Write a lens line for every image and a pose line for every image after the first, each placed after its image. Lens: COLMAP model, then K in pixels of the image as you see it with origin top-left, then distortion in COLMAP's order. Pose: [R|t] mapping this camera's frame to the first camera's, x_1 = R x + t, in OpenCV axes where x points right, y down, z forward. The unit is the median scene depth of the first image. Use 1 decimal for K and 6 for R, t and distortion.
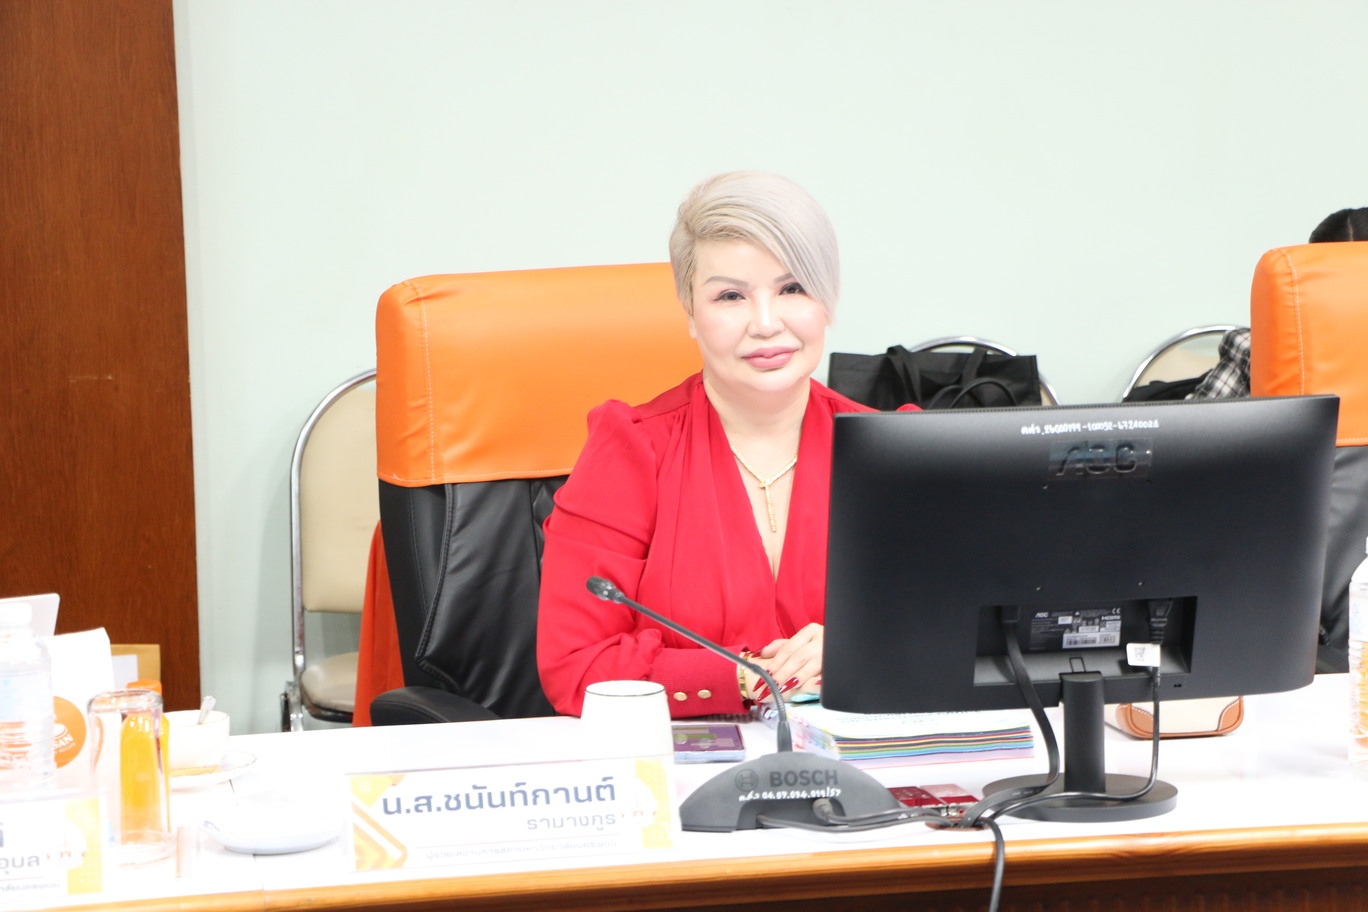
lens RADIAL K [[3585.7, 0, 684.1], [0, 3585.7, 454.4], [0, 0, 1]] dist [0.303872, 0.000000]
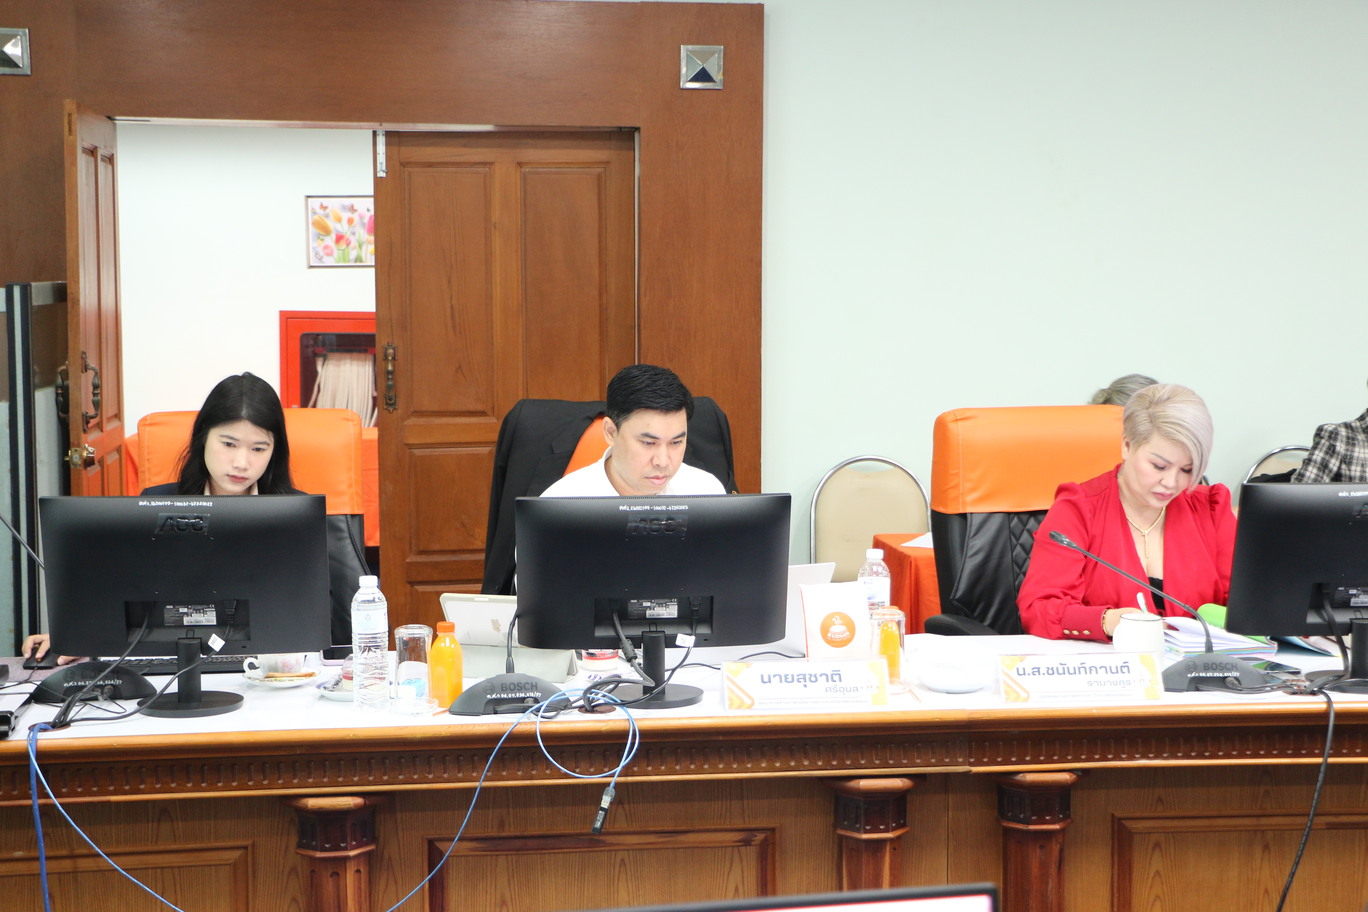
lens RADIAL K [[1826.4, 0, 684.0], [0, 1826.4, 460.7], [0, 0, 1]] dist [-0.011256, 0.000000]
pose [[0.995522, 0.031576, -0.089104, -0.172532], [-0.033625, 0.999201, -0.021597, 0.008373], [0.088351, 0.024496, 0.995788, -0.028525]]
